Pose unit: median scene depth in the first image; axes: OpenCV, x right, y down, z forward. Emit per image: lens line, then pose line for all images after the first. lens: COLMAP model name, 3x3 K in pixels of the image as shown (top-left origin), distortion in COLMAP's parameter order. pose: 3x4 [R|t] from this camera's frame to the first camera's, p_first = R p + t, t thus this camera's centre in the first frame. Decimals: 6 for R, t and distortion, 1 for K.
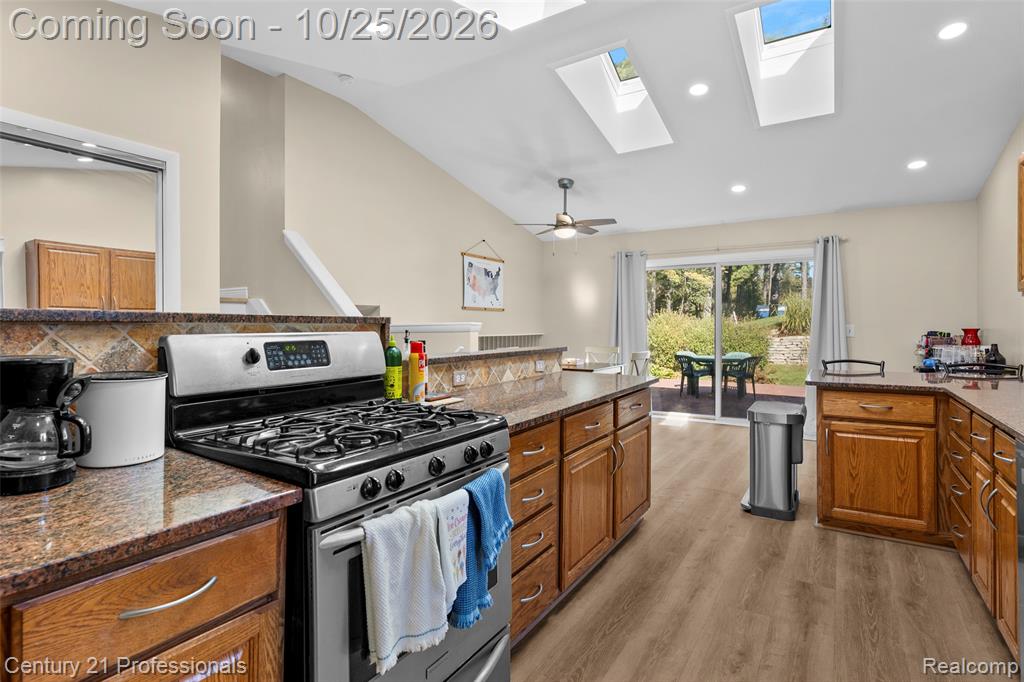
lens RADIAL K [[516.9, 0, 513.7], [0, 516.9, 337.7], [0, 0, 1]] dist [0.001272, -0.000344]
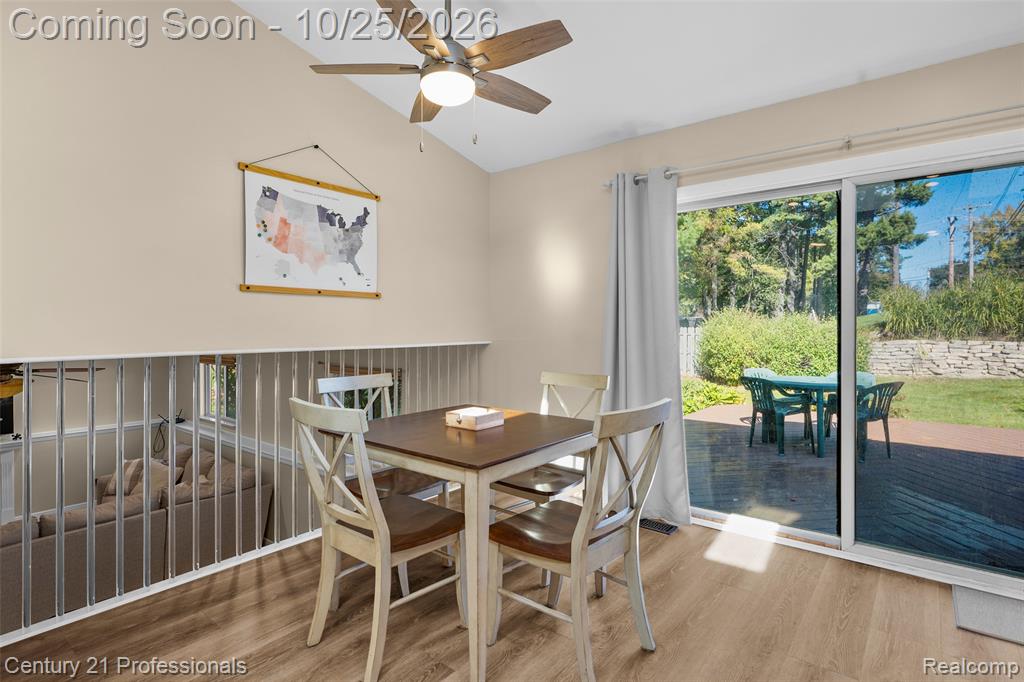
lens RADIAL K [[516.9, 0, 512.0], [0, 516.9, 331.7], [0, 0, 1]] dist [0.001272, -0.000344]
pose [[0.993580, 0.000386, -0.113133, 0.142137], [-0.001866, 0.999914, -0.012984, -0.011462], [0.113118, 0.013111, 0.993495, 0.458453]]
